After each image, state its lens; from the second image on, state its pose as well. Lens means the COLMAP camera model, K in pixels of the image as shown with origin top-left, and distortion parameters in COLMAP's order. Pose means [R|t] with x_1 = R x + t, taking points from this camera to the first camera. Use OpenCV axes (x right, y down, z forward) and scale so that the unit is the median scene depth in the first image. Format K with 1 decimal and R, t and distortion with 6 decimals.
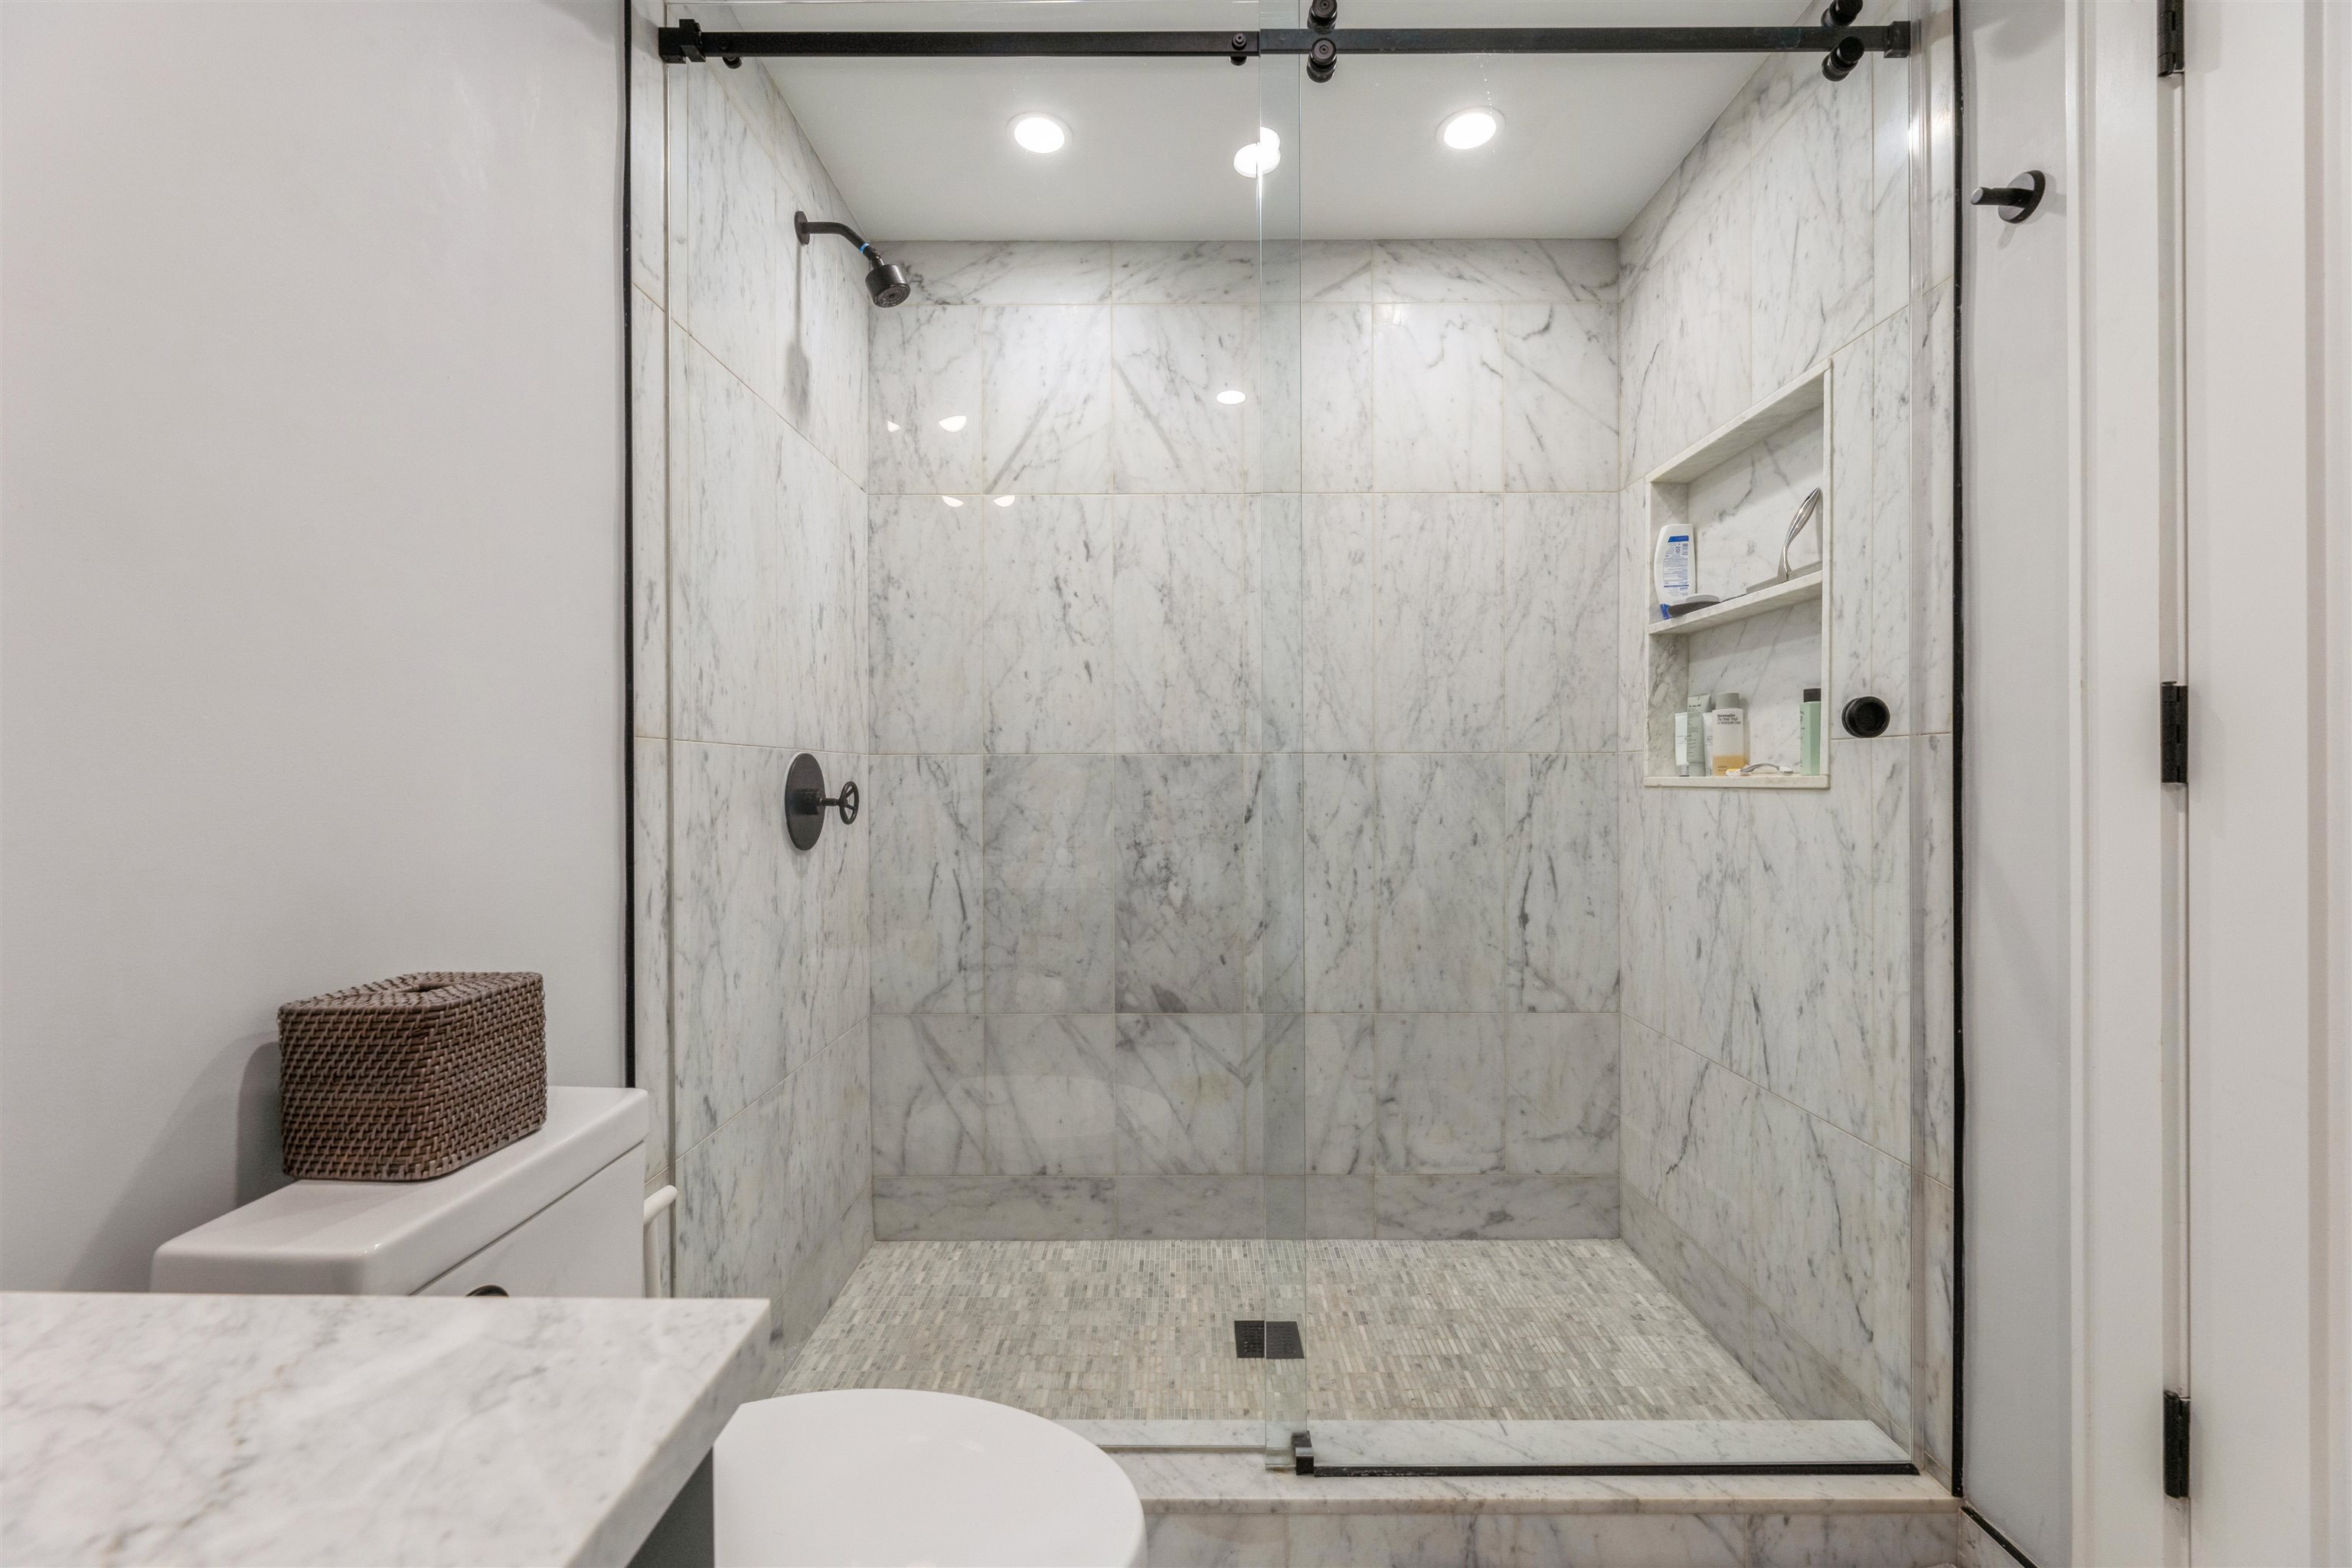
lens RADIAL K [[958.2, 0, 1186.9], [0, 958.2, 779.8], [0, 0, 1]] dist [-0.001010, -0.000047]
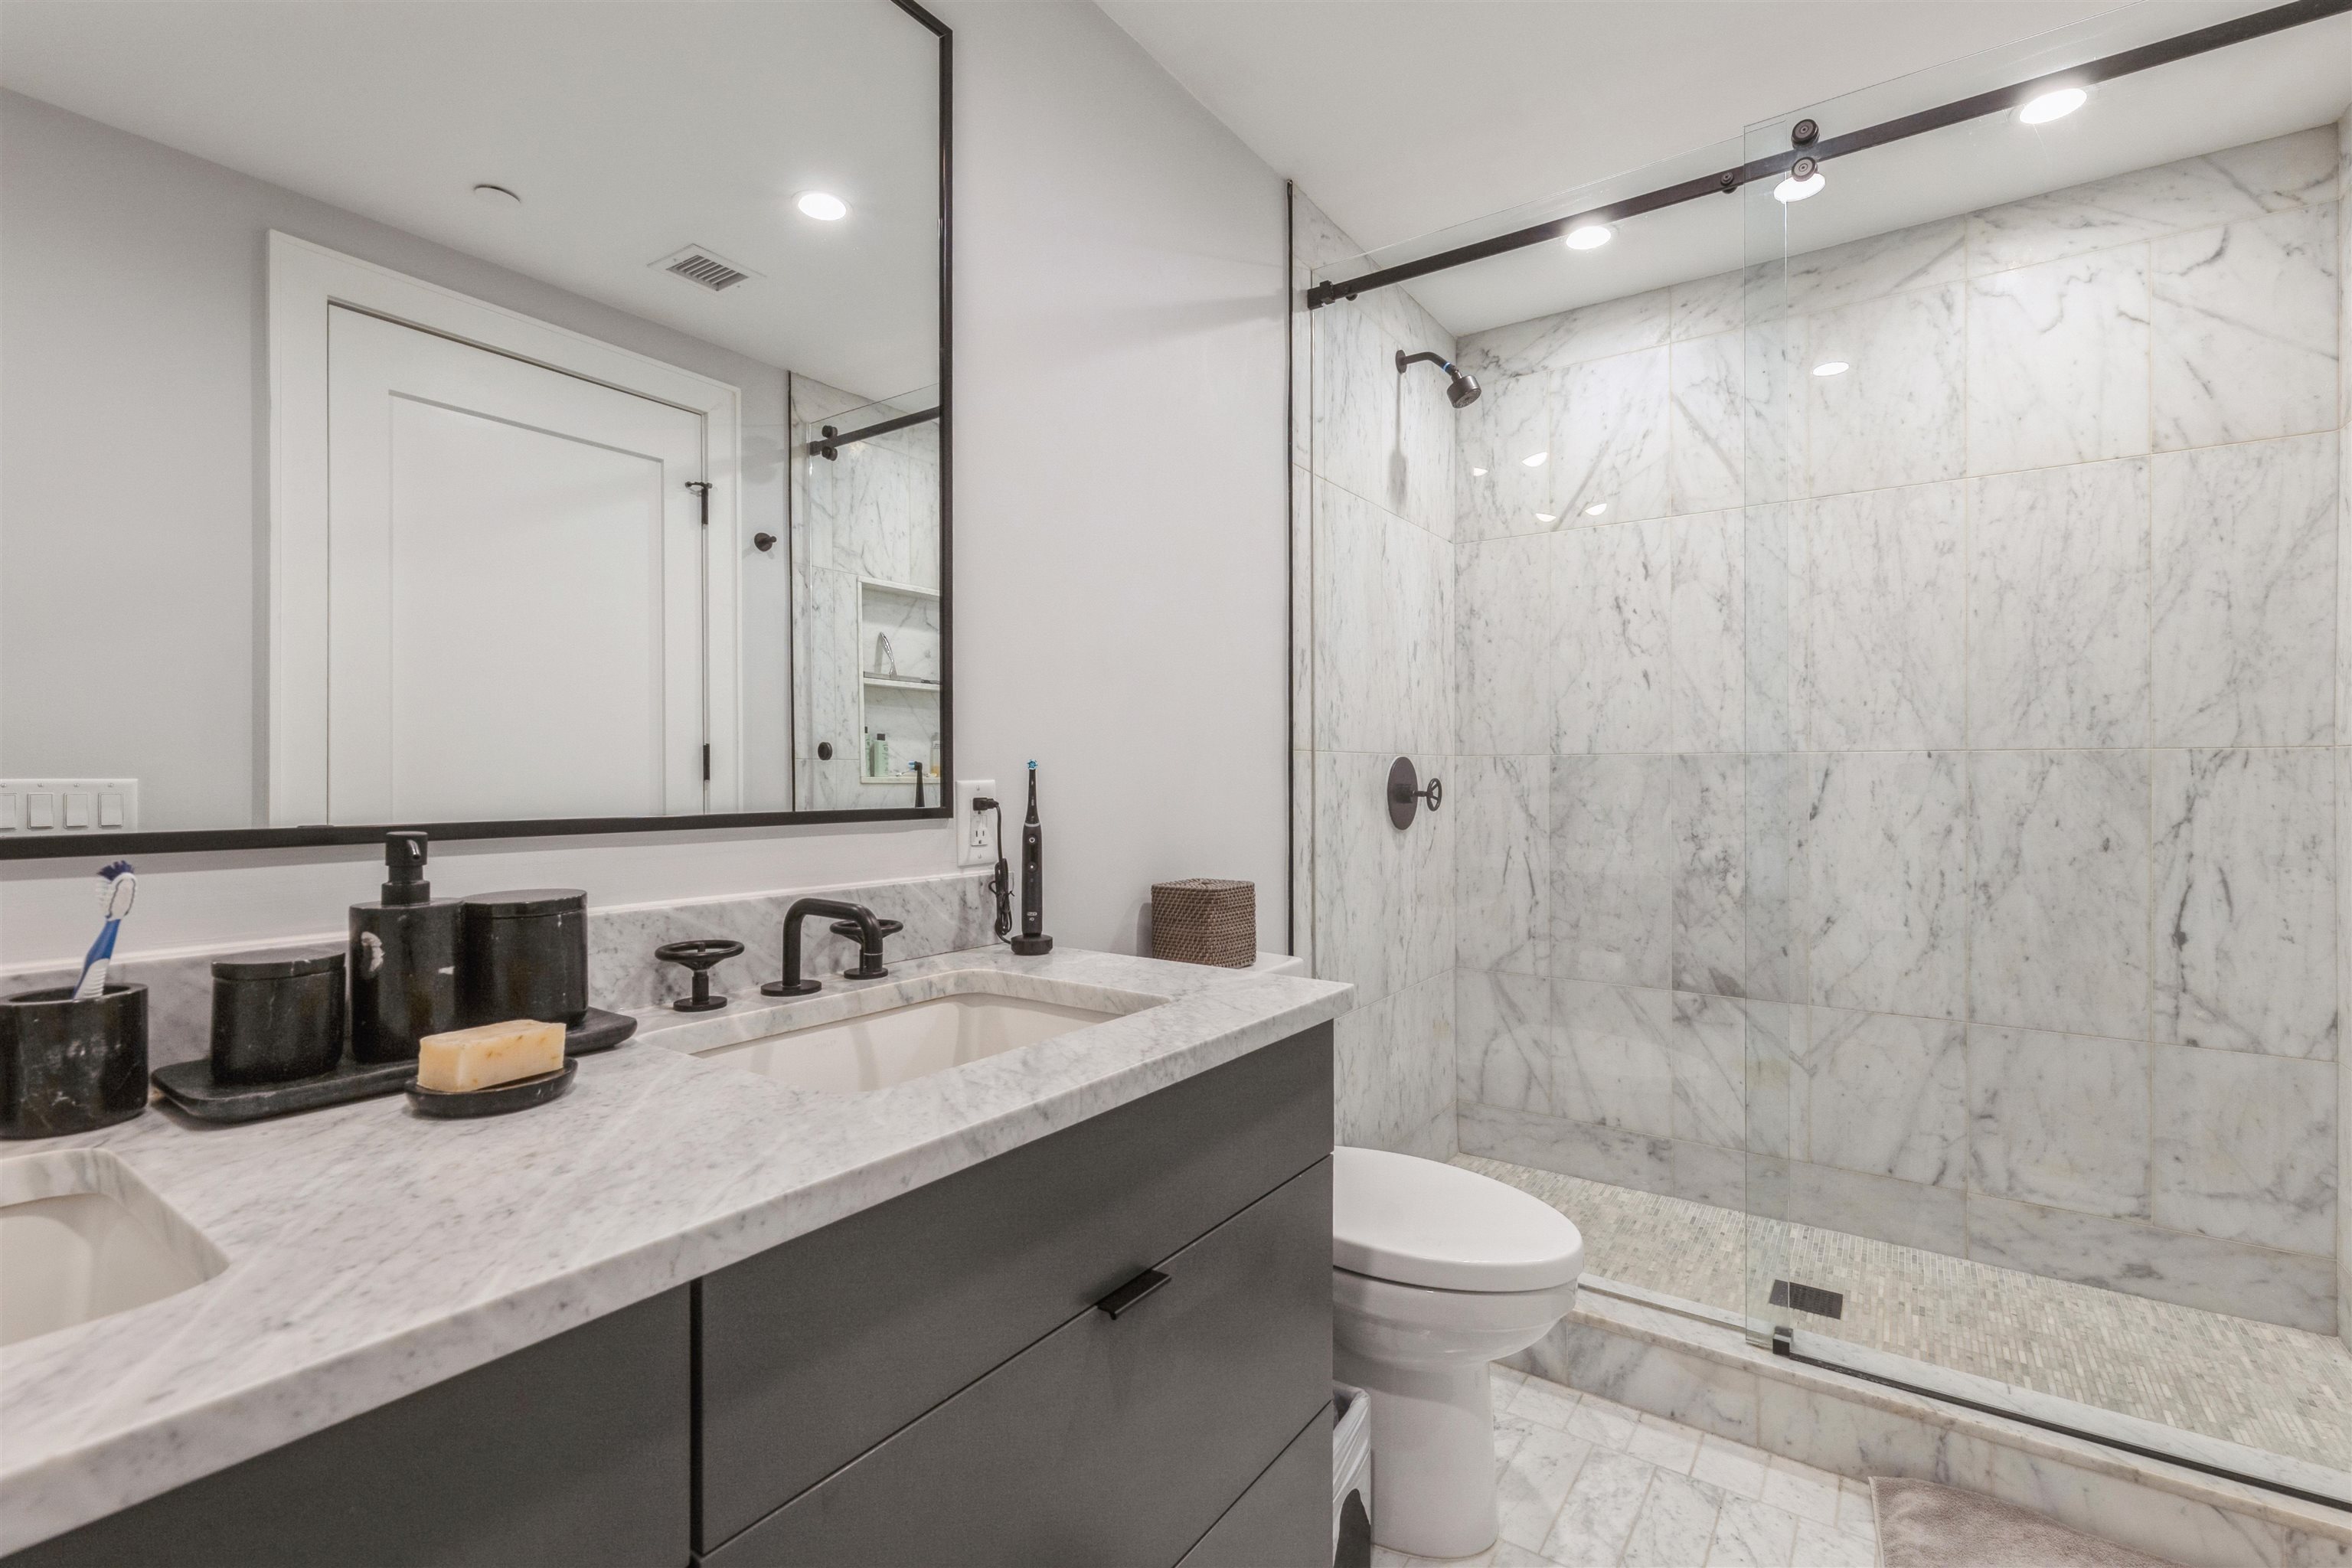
lens RADIAL K [[958.2, 0, 1186.9], [0, 958.2, 779.8], [0, 0, 1]] dist [-0.001010, -0.000047]
pose [[0.813866, 0.004946, -0.581032, 0.118290], [-0.001253, 0.999976, 0.006757, -0.003952], [0.581052, -0.004771, 0.813853, -0.231711]]
